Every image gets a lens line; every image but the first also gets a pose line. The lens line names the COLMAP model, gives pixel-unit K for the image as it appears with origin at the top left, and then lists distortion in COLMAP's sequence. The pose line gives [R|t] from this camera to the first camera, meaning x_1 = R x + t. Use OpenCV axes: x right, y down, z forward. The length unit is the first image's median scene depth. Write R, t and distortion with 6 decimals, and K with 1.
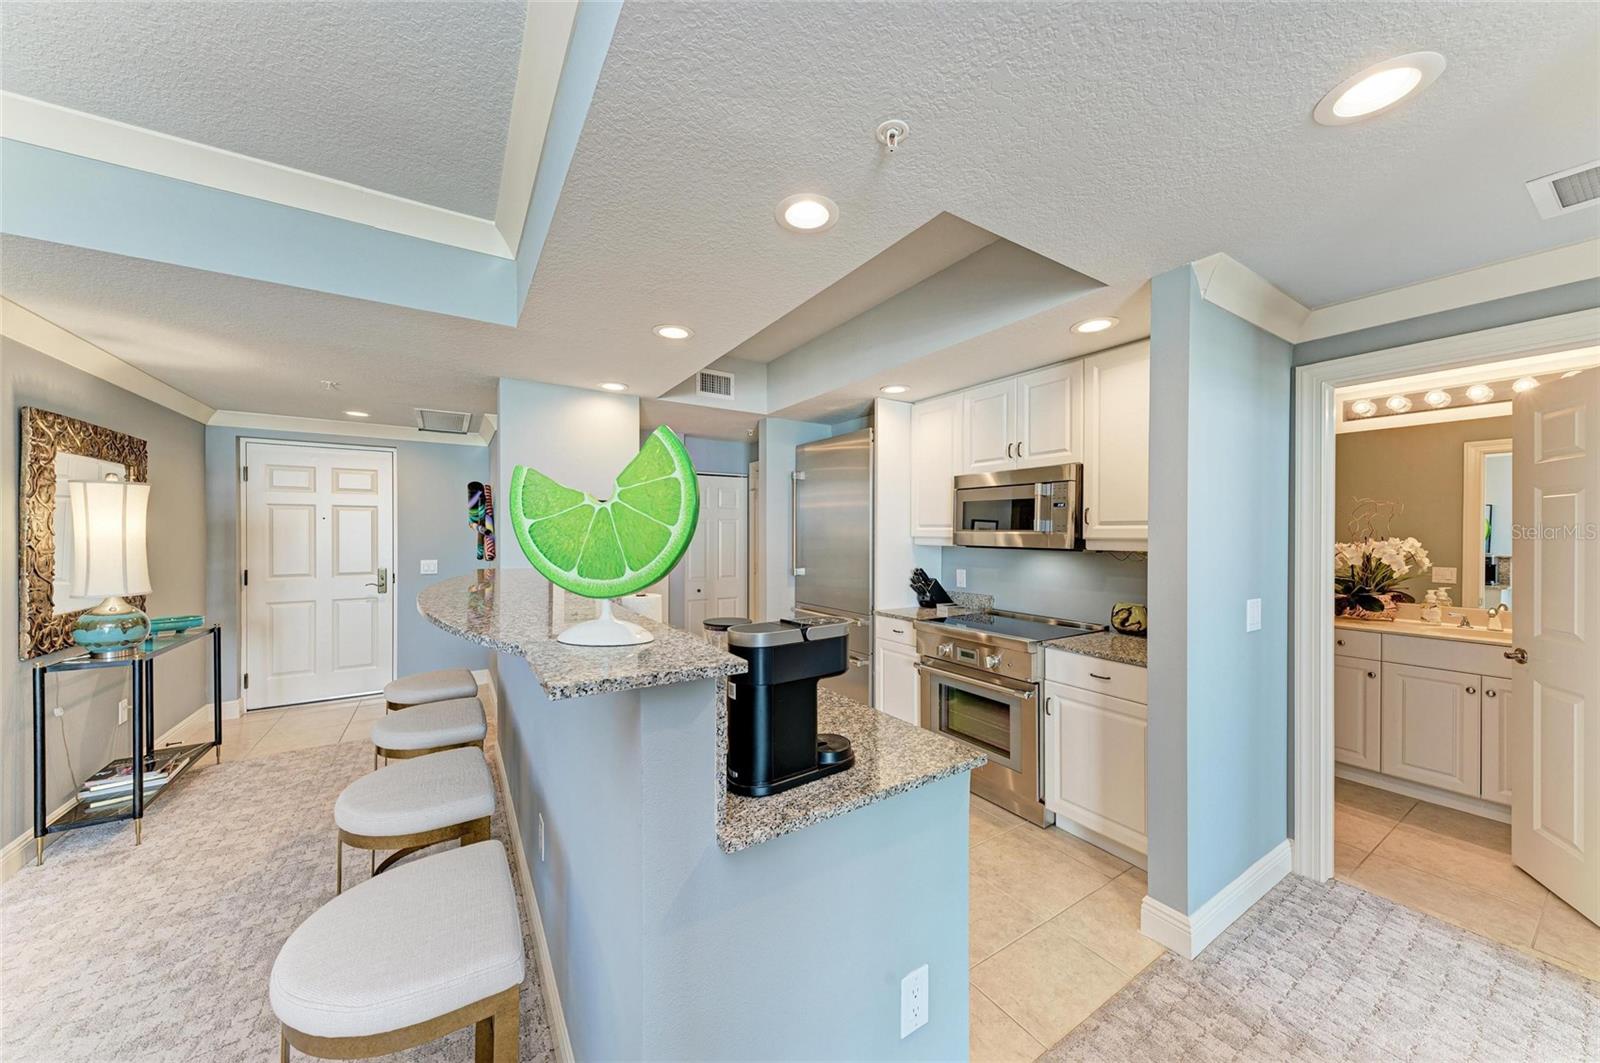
lens RADIAL K [[545.4, 0, 800.7], [0, 545.4, 536.0], [0, 0, 1]] dist [0.016442, -0.004337]
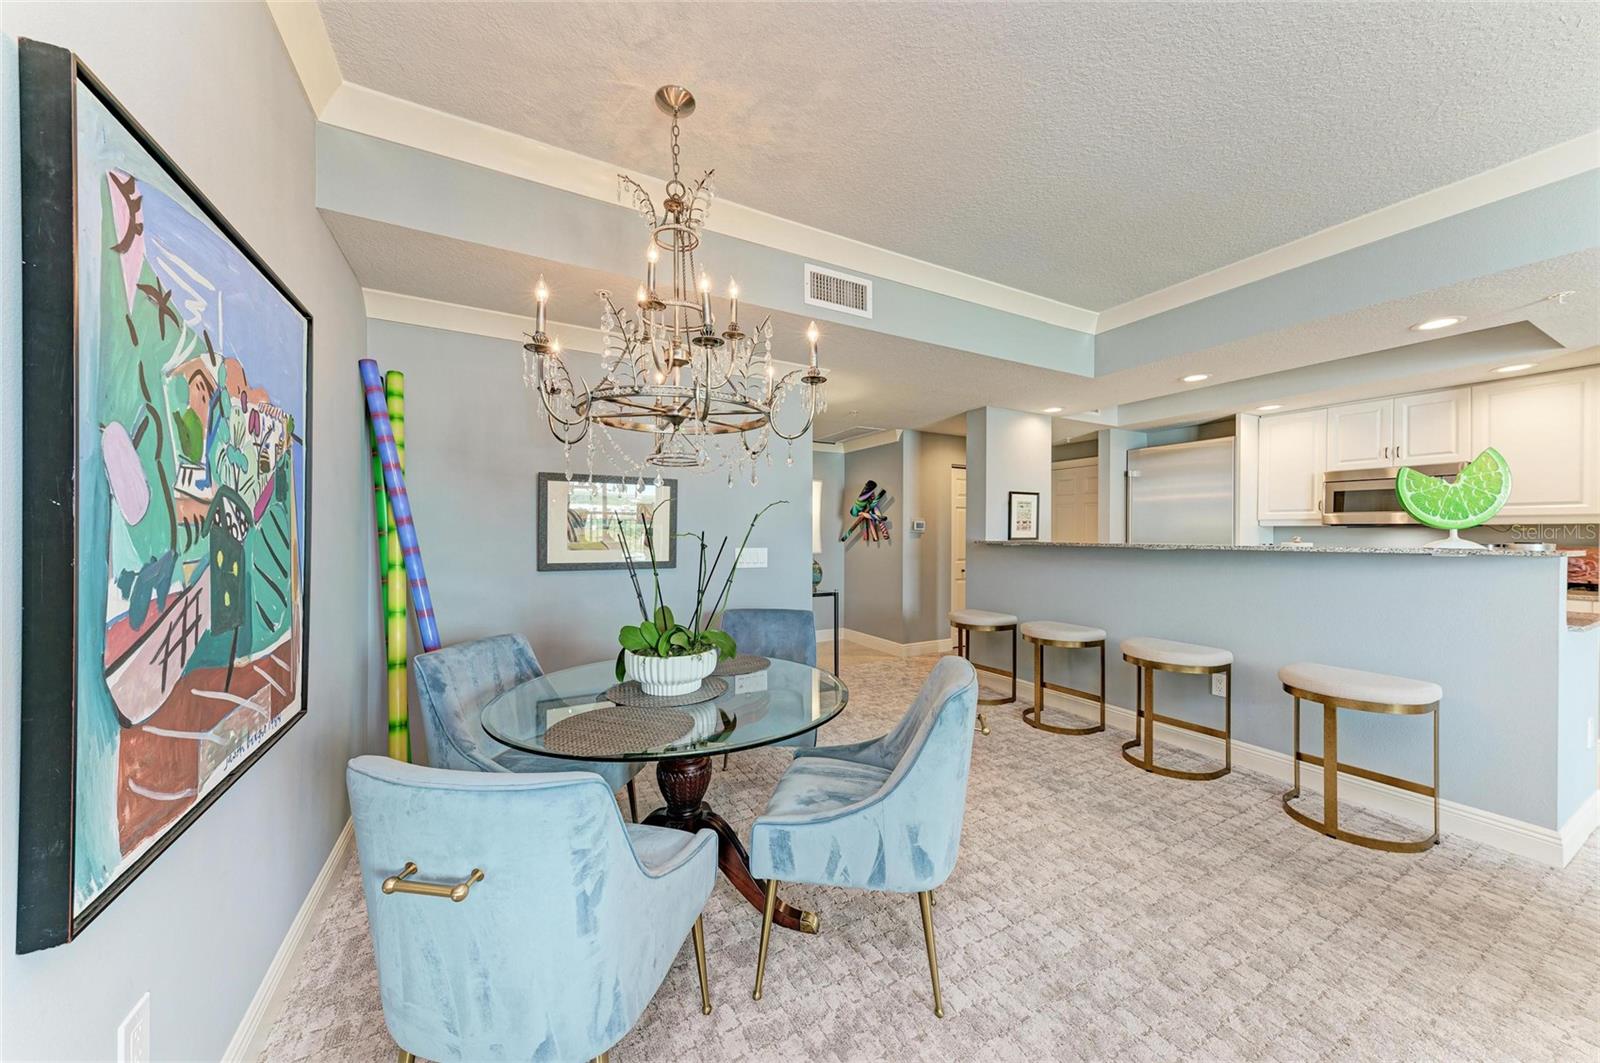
lens RADIAL K [[545.4, 0, 800.7], [0, 545.4, 536.0], [0, 0, 1]] dist [0.016442, -0.004337]
pose [[0.997416, -0.000143, -0.071845, -0.867084], [0.000078, 1.000000, -0.000907, 0.045660], [0.071845, 0.000899, 0.997415, -0.424410]]
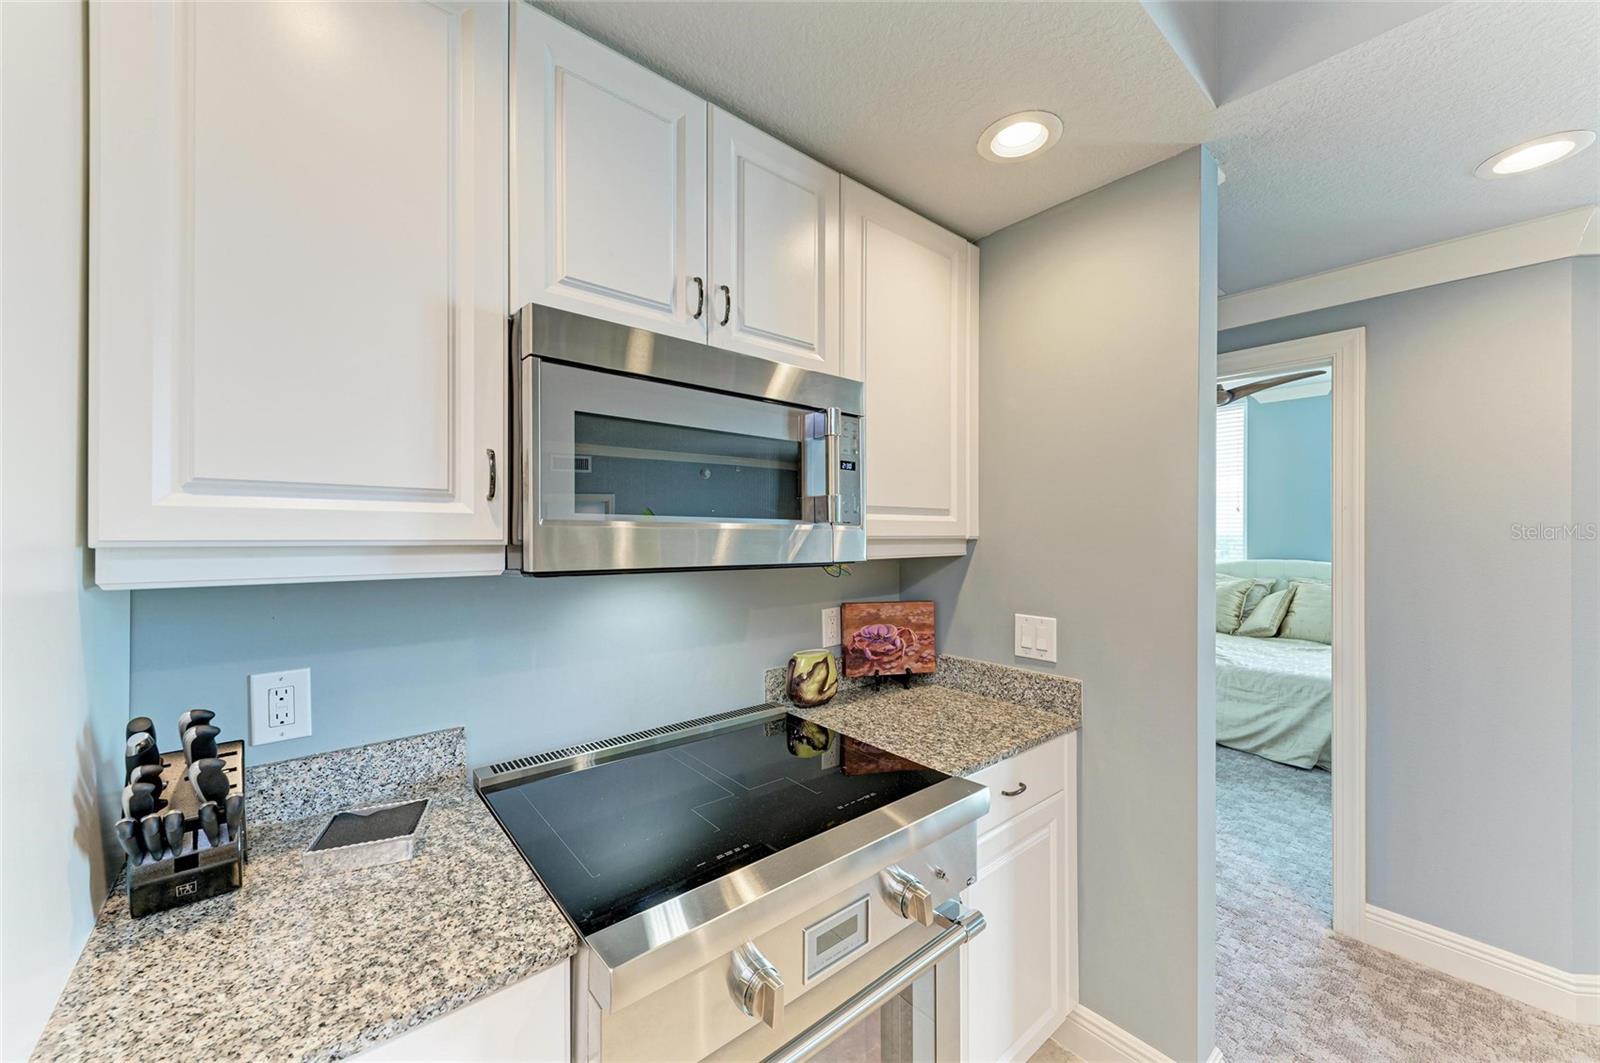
lens RADIAL K [[597.8, 0, 798.7], [0, 597.8, 535.1], [0, 0, 1]] dist [0.018056, -0.007240]
pose [[-0.128442, -0.003978, 0.991709, -0.012472], [0.008479, 0.999951, 0.005109, -0.000815], [-0.991681, 0.009065, -0.128402, 0.881136]]
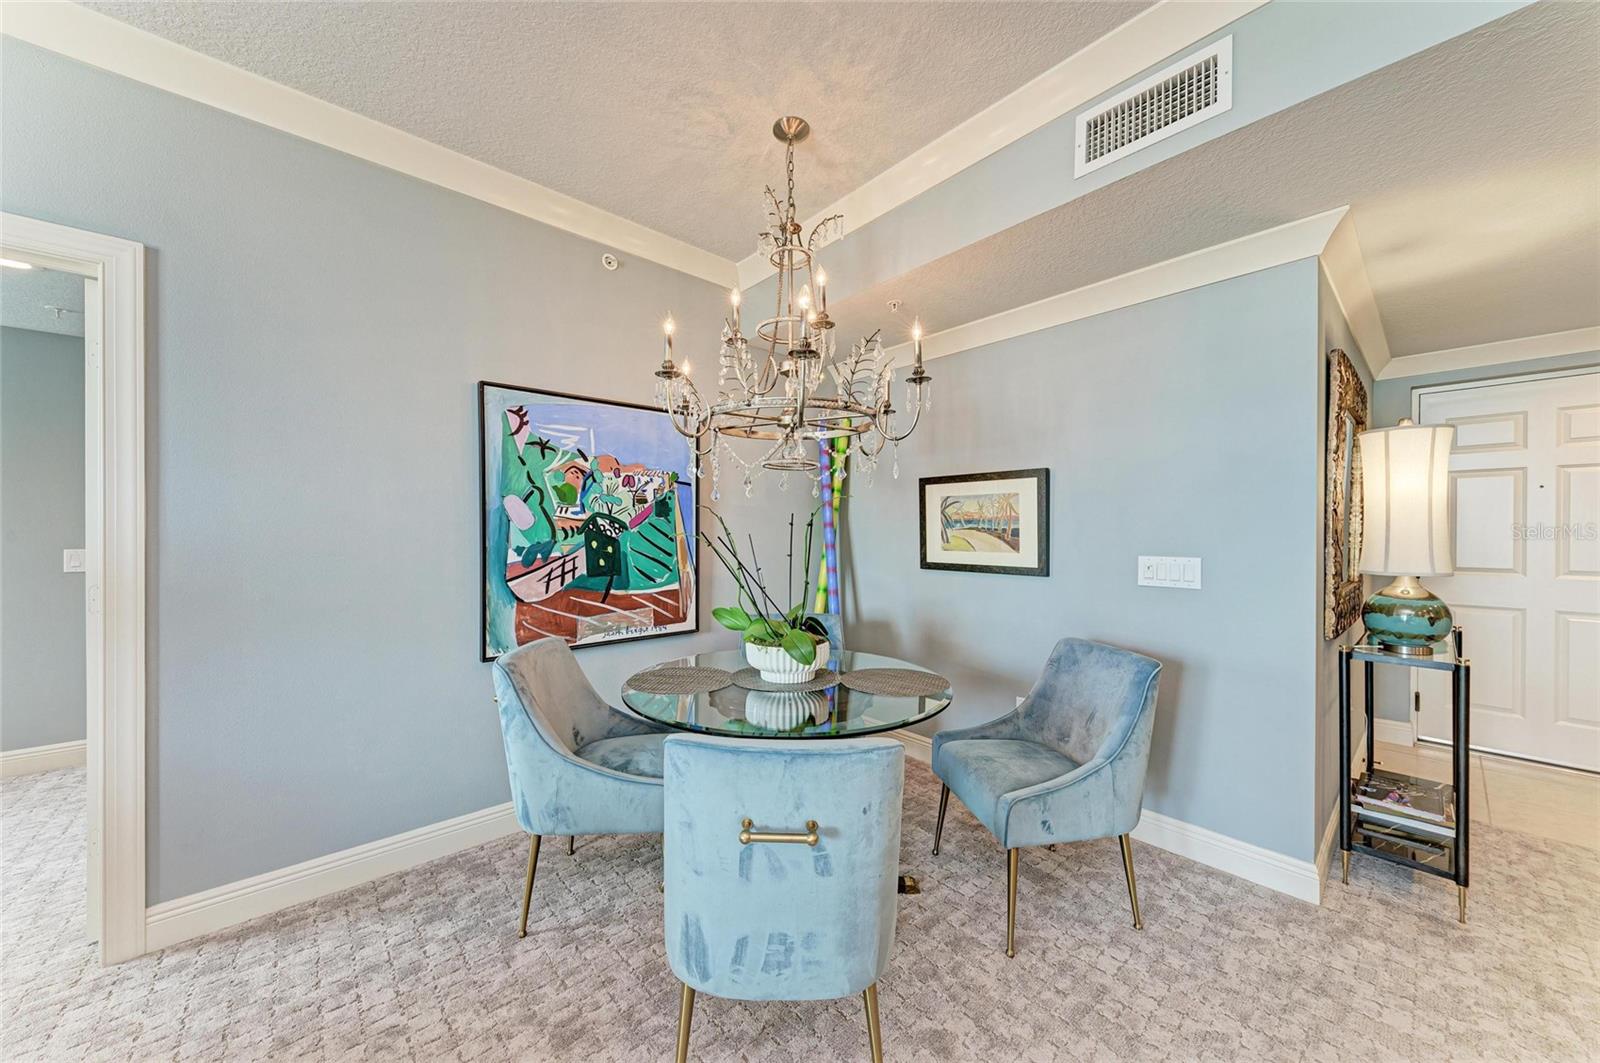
lens RADIAL K [[569.3, 0, 807.9], [0, 569.3, 536.7], [0, 0, 1]] dist [0.009356, -0.000097]
pose [[0.161802, 0.004316, -0.986814, -0.431959], [-0.007798, 0.999965, 0.003095, 0.043787], [0.986792, 0.007194, 0.161830, 0.025629]]
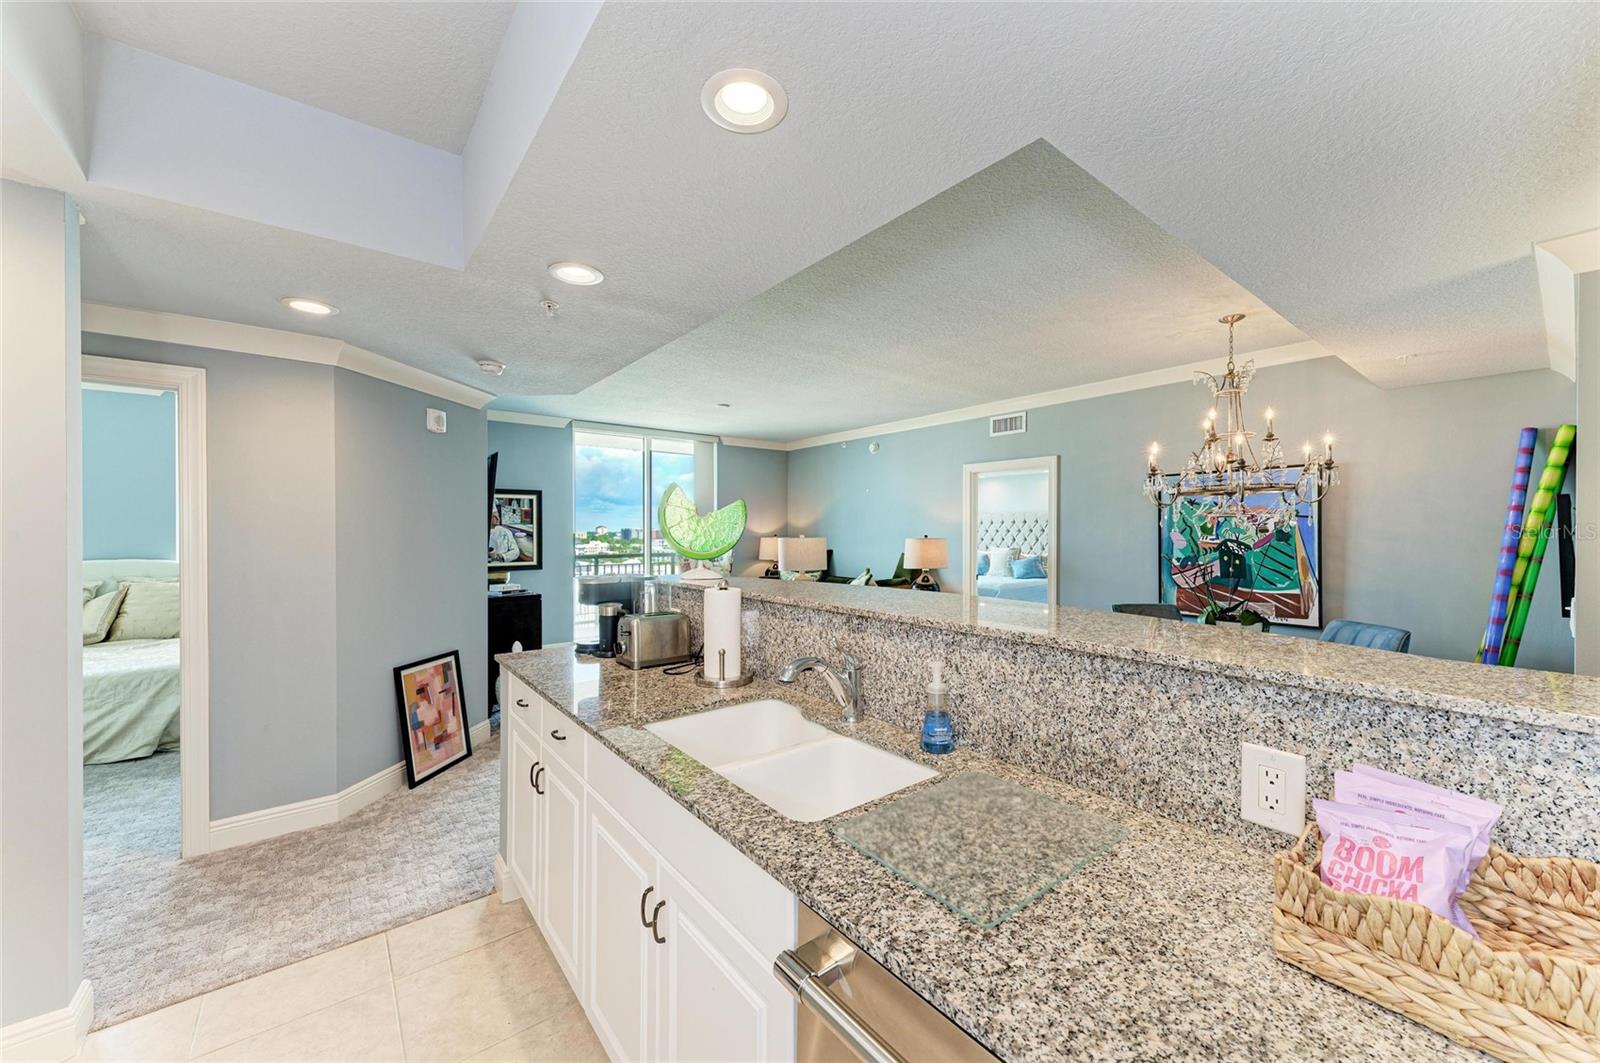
lens RADIAL K [[597.8, 0, 798.7], [0, 597.8, 535.1], [0, 0, 1]] dist [0.018056, -0.007240]
pose [[-0.995163, -0.003073, -0.098186, -0.163788], [-0.004375, 0.999905, 0.013047, -0.005241], [0.098136, 0.013414, -0.995083, 1.087582]]
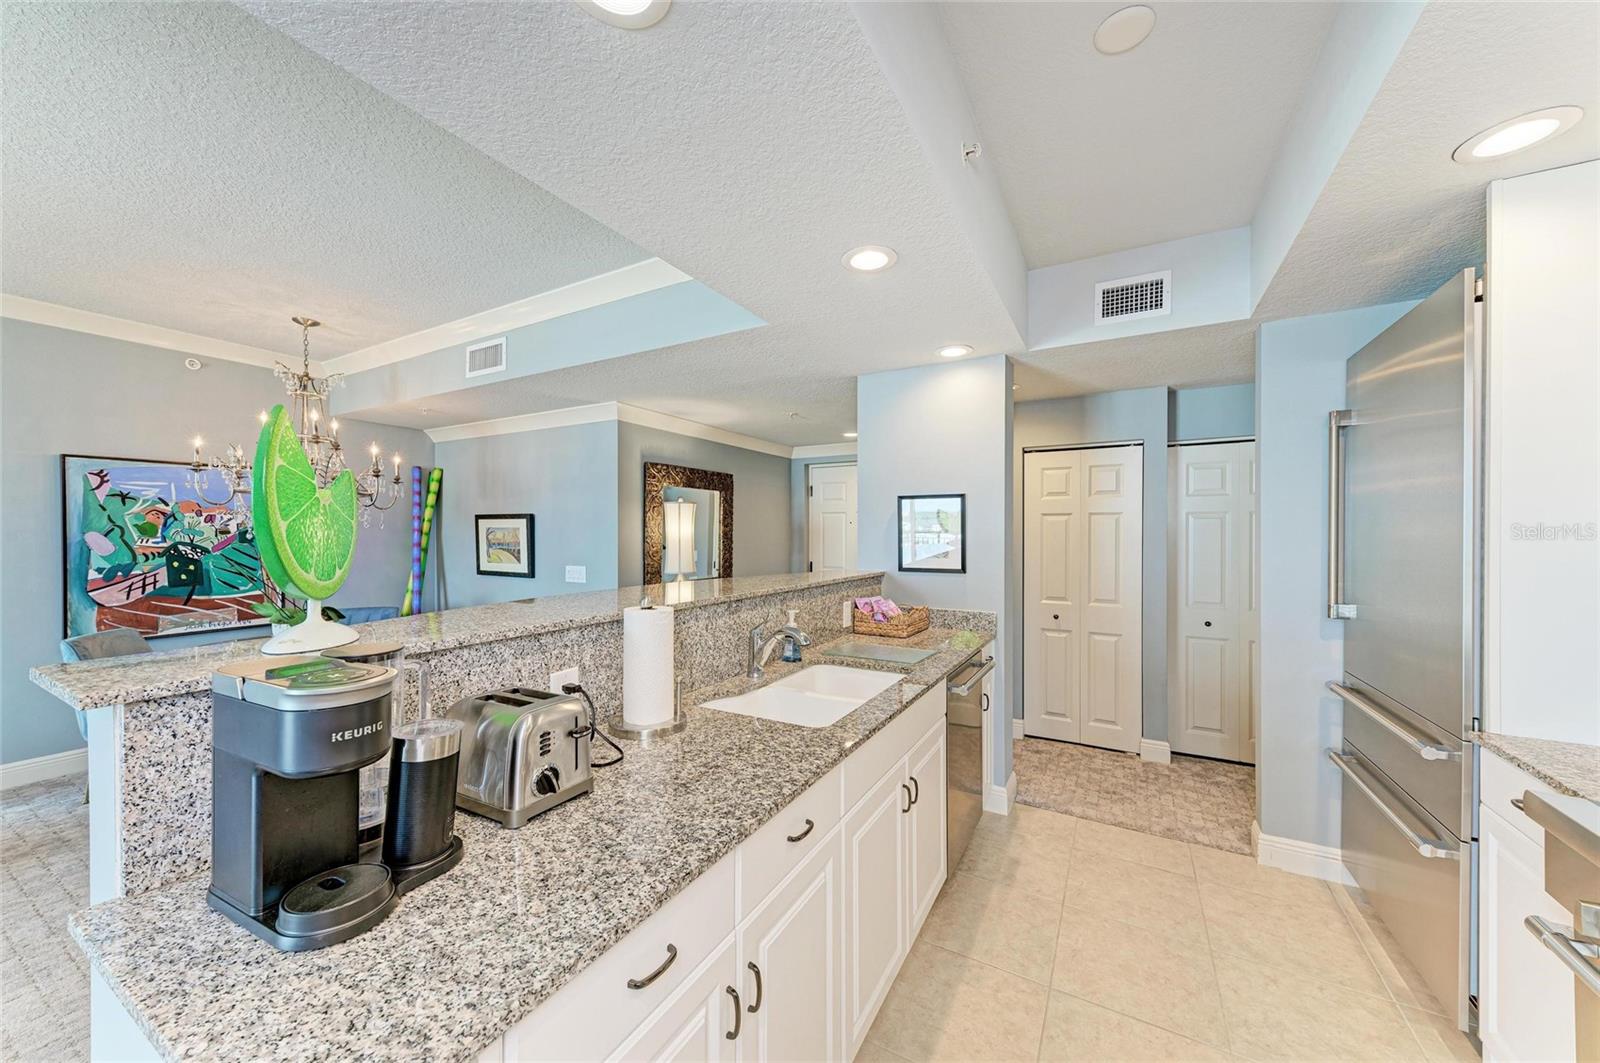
lens RADIAL K [[567.8, 0, 802.5], [0, 567.8, 535.8], [0, 0, 1]] dist [0.014464, -0.005397]
pose [[0.471175, 0.000988, -0.882039, 0.284691], [-0.005091, 0.999986, -0.001600, 0.000838], [0.882025, 0.005244, 0.471173, 0.400732]]
